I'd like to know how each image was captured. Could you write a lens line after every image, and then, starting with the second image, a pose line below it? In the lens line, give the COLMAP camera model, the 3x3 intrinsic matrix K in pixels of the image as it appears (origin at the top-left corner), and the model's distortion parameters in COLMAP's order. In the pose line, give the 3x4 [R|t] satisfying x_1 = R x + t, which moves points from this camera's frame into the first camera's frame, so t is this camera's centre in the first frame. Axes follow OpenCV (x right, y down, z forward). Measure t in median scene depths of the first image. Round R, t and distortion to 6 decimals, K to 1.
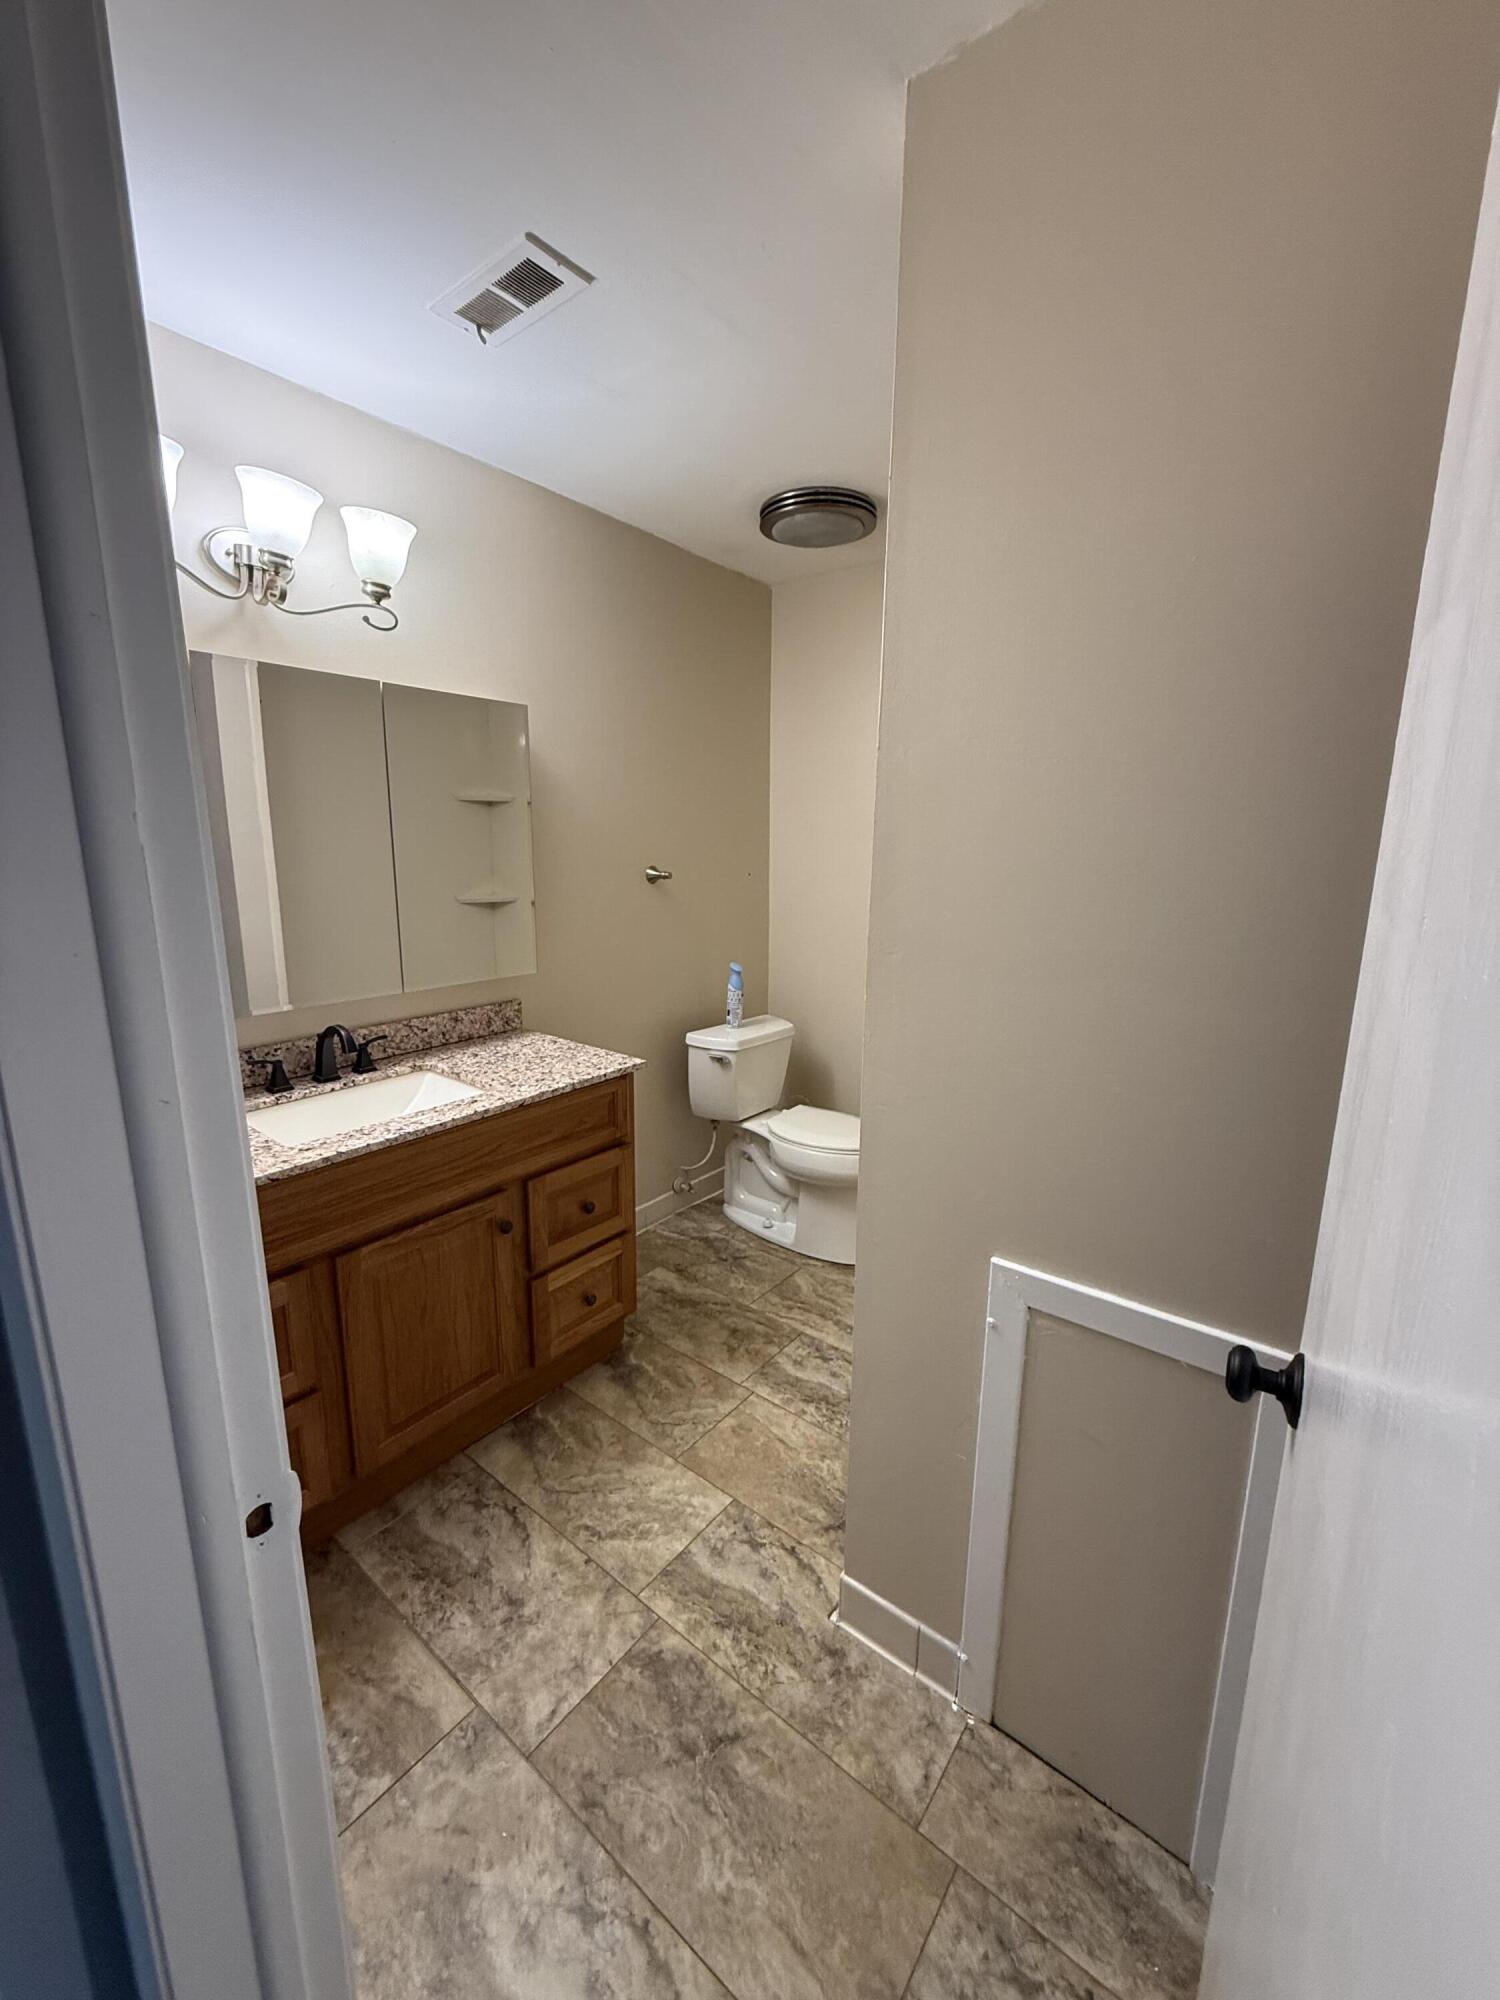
lens RADIAL K [[794.8, 0, 750.0], [0, 794.8, 1000.0], [0, 0, 1]] dist [0.001131, -0.000685]
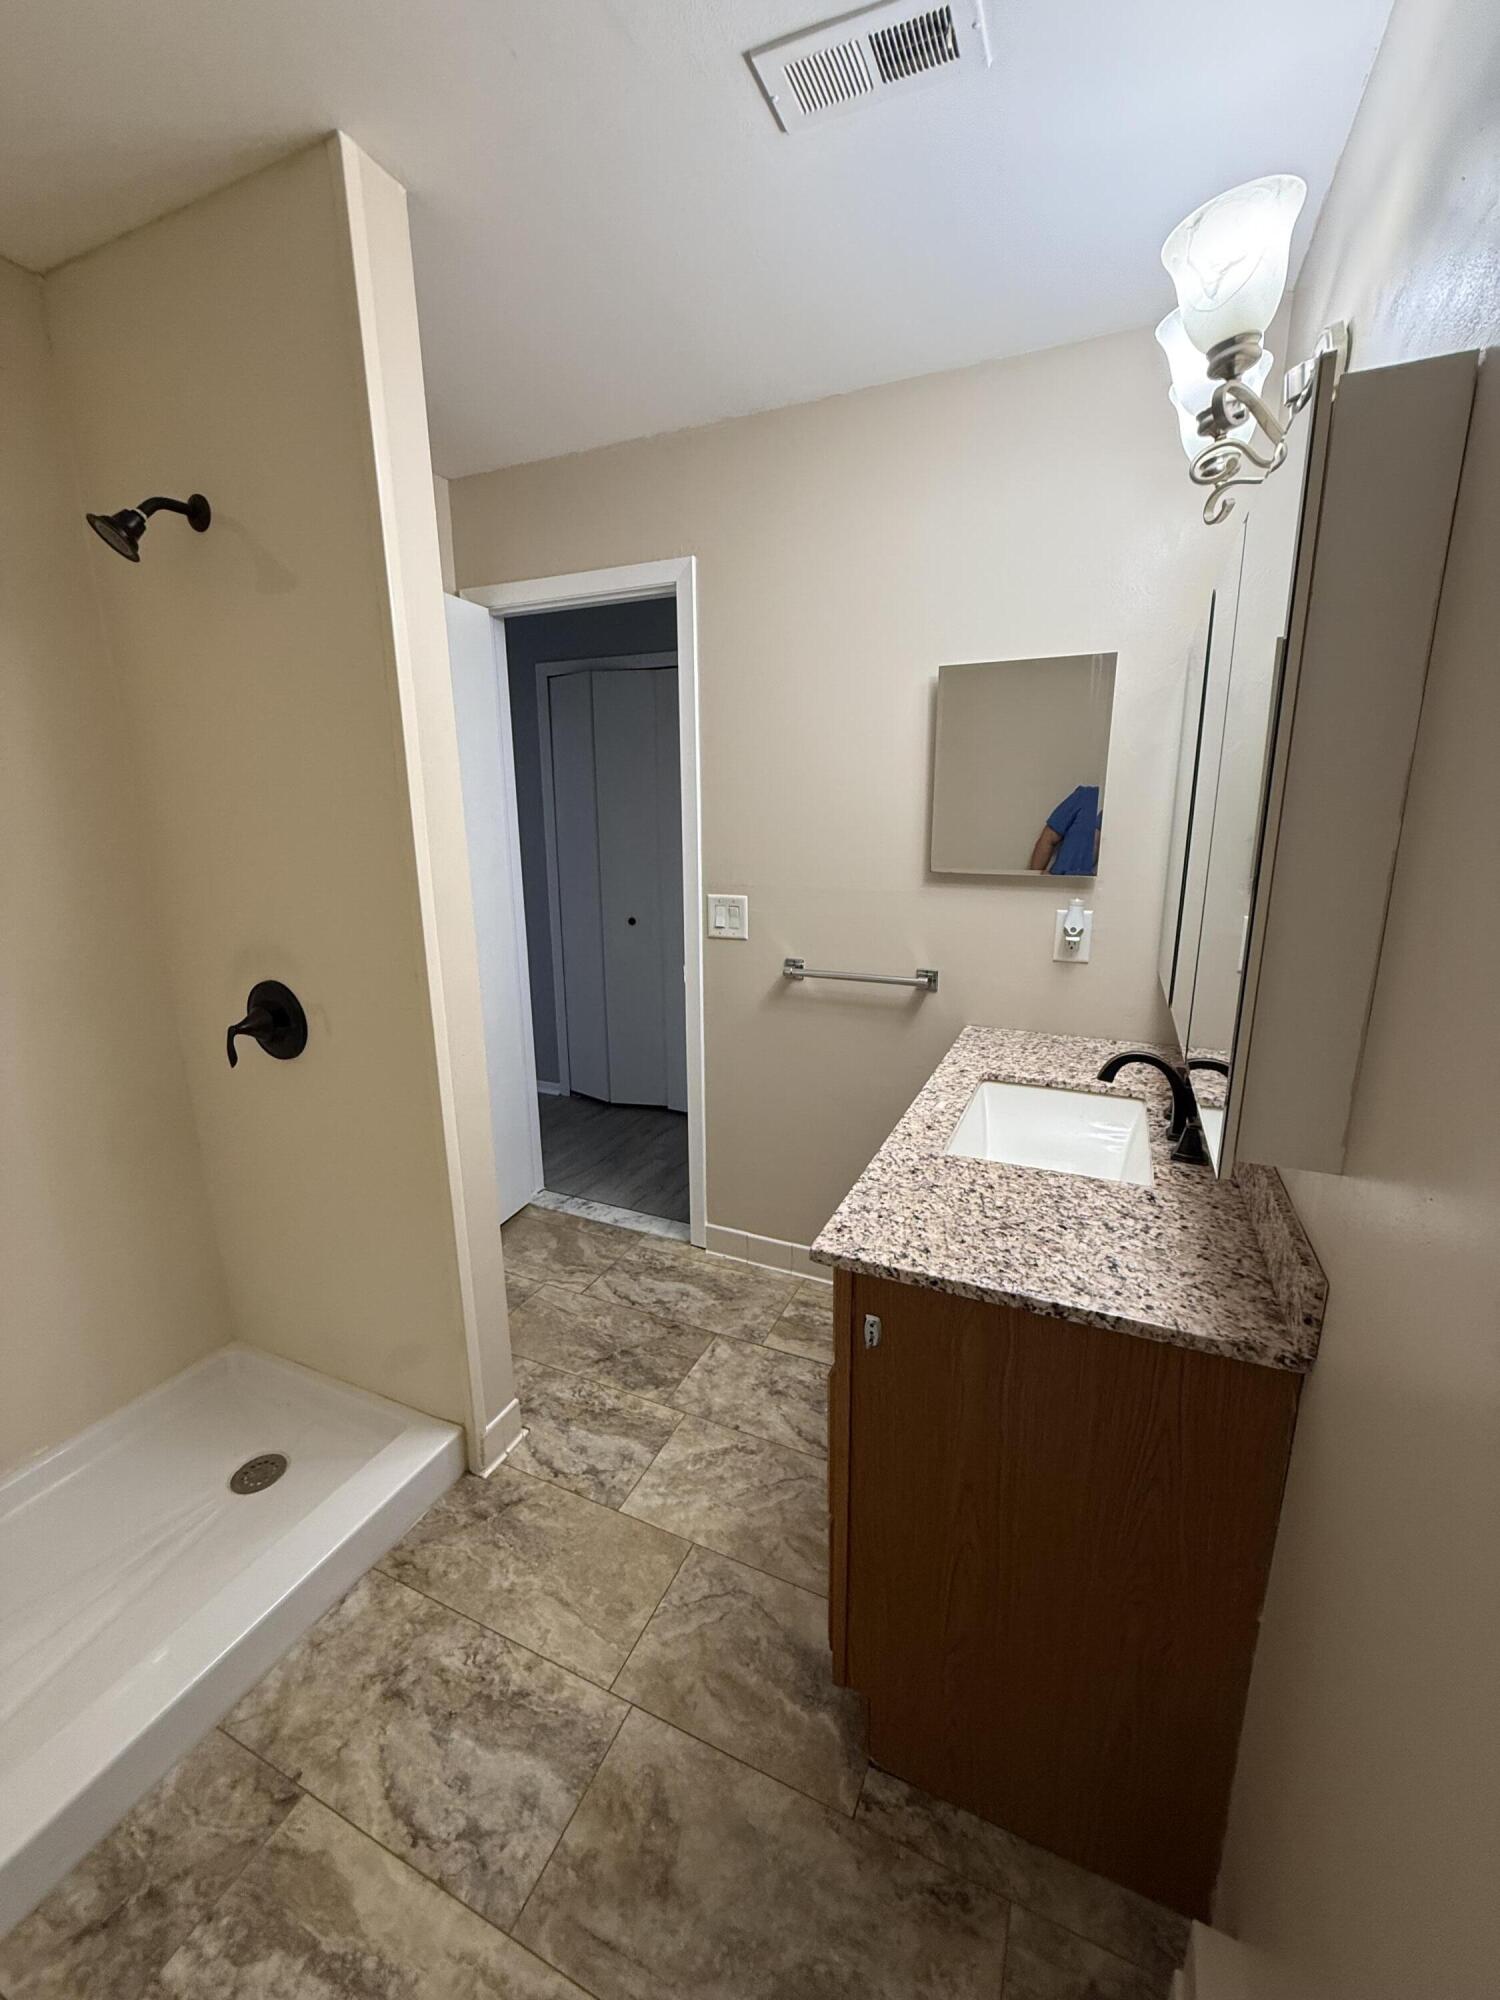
lens RADIAL K [[794.3, 0, 750.0], [0, 794.3, 1000.0], [0, 0, 1]] dist [0.000490, -0.000070]
pose [[-0.970331, 0.052176, -0.236083, 0.018718], [-0.051242, 0.909878, 0.411700, -0.326228], [0.236287, 0.411582, -0.880209, 1.661023]]
